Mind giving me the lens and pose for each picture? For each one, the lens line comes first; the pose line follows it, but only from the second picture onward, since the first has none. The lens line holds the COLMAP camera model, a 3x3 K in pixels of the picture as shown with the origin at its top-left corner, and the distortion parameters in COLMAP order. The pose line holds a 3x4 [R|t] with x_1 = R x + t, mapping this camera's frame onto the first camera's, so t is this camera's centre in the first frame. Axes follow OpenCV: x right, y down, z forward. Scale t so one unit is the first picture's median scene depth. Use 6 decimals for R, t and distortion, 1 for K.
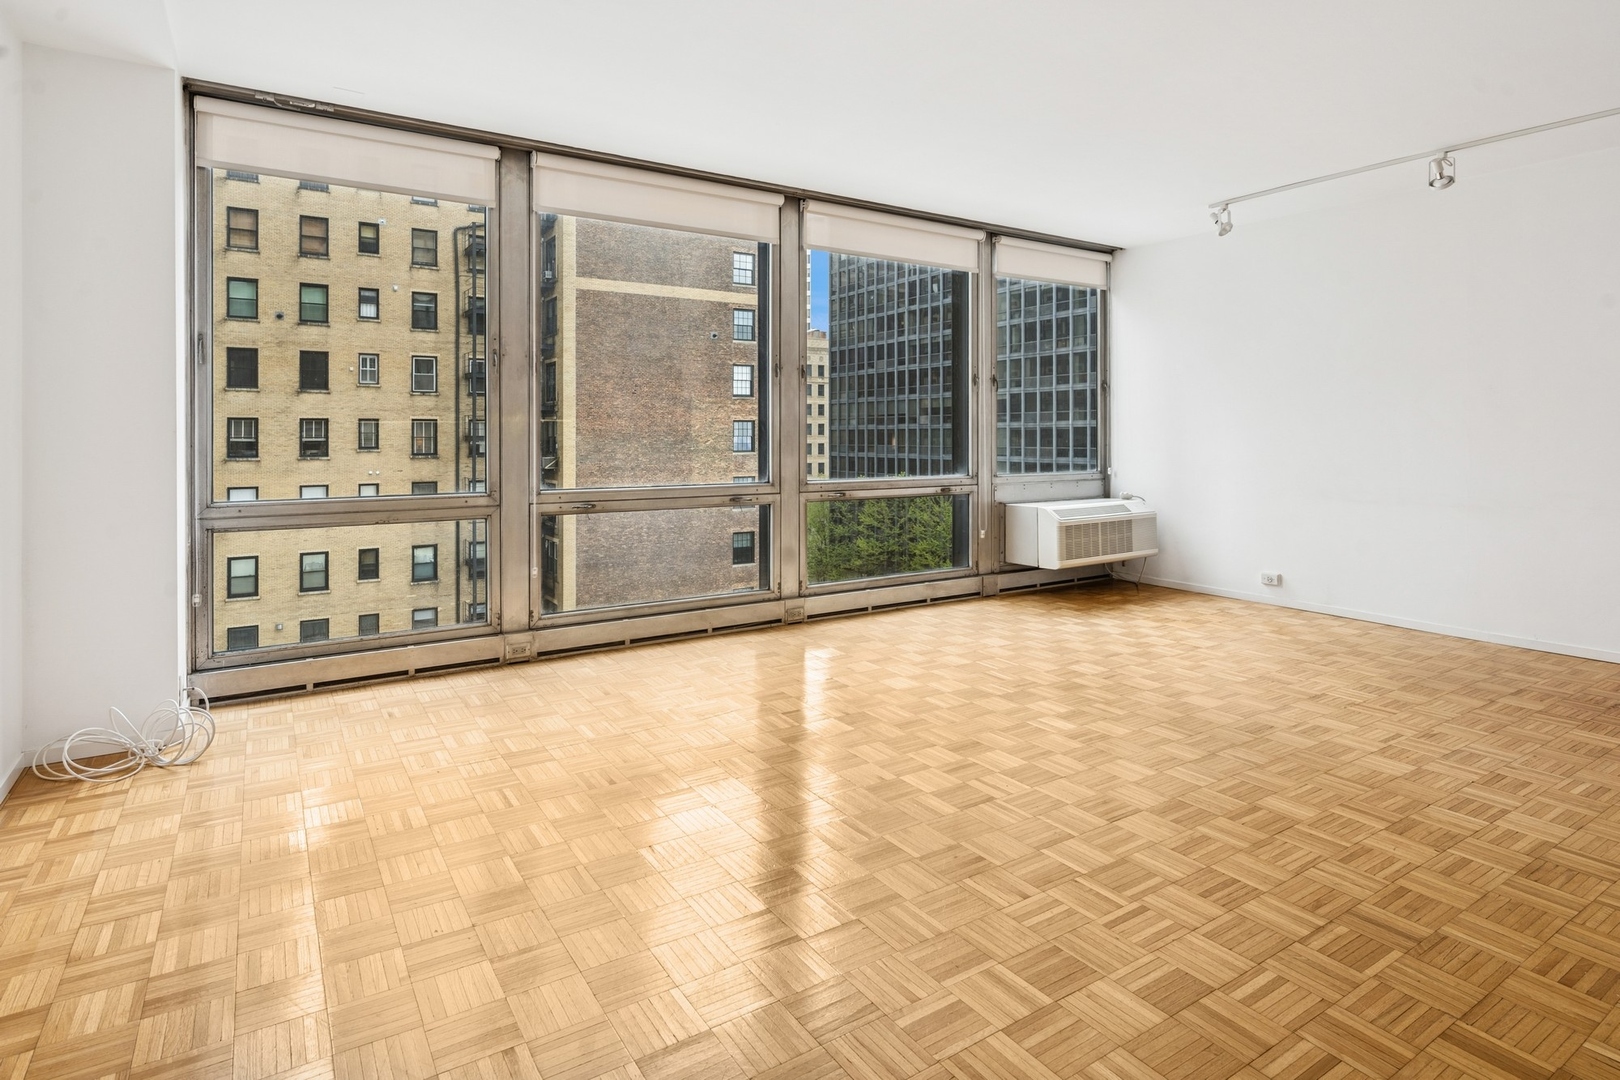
lens RADIAL K [[864.7, 0, 814.8], [0, 864.7, 436.1], [0, 0, 1]] dist [0.001157, 0.000238]
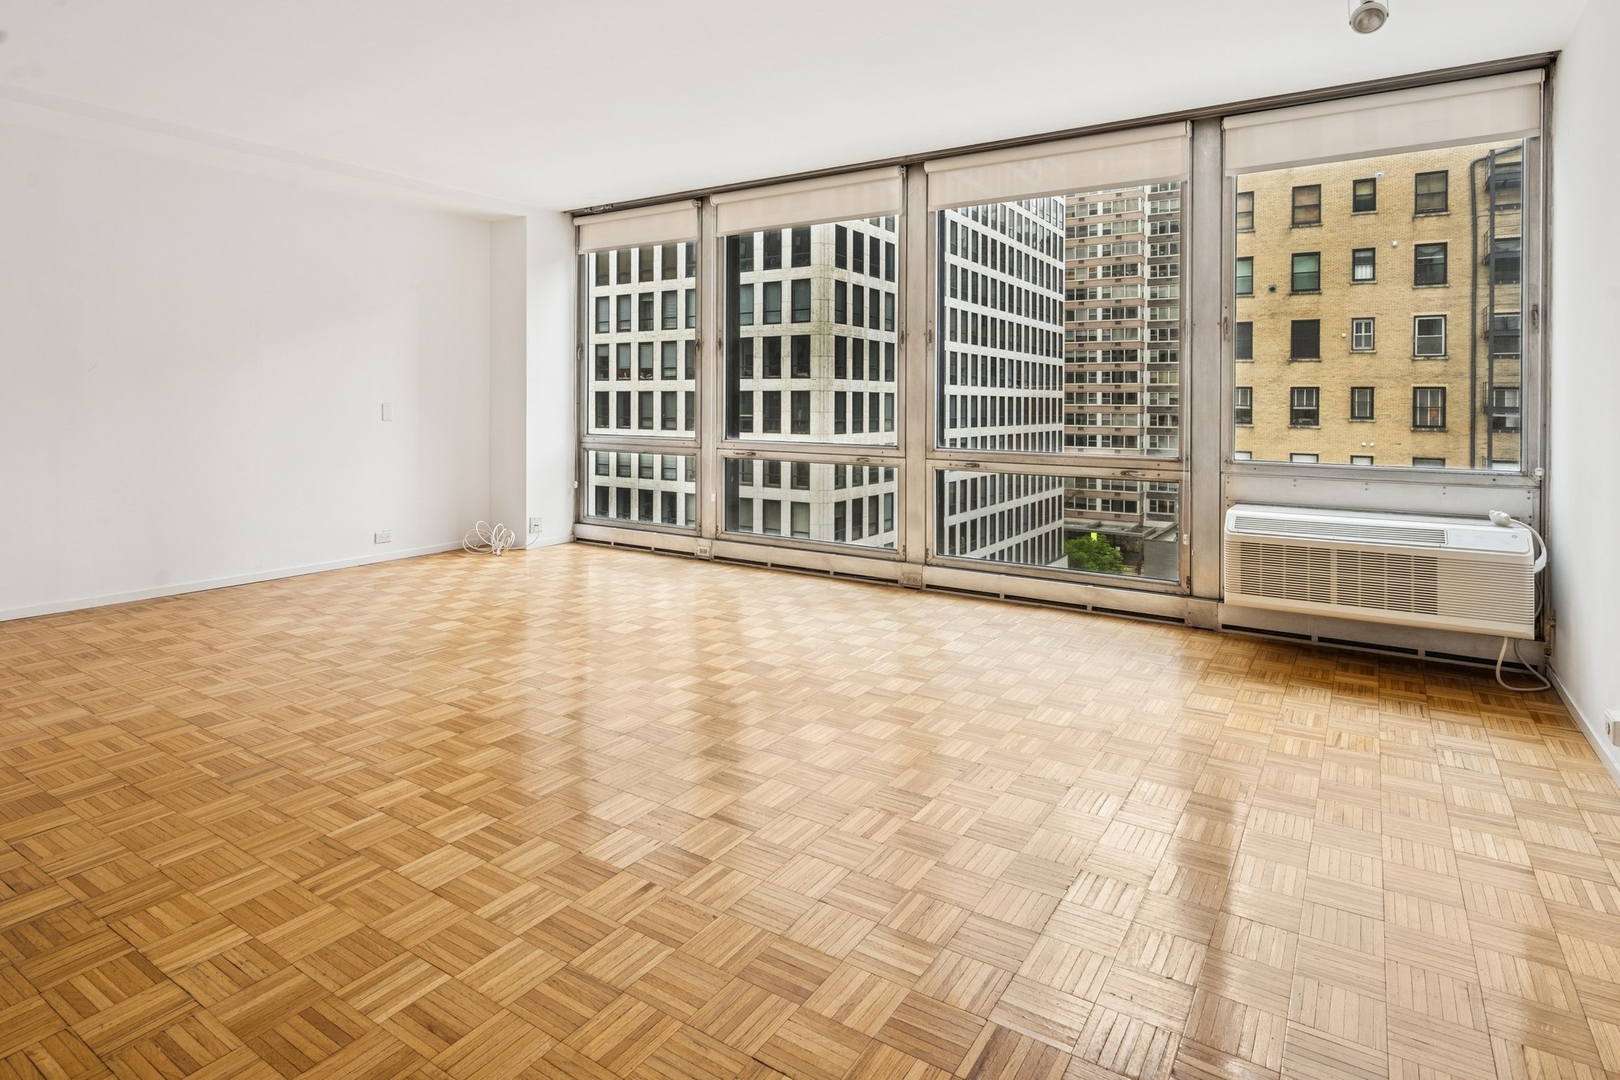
lens RADIAL K [[874.4, 0, 814.0], [0, 874.4, 411.6], [0, 0, 1]] dist [-0.000520, -0.000407]
pose [[0.407767, 0.017657, -0.912915, 0.115817], [-0.010971, 0.999836, 0.014437, -0.000268], [0.913020, 0.004129, 0.407894, 0.065300]]
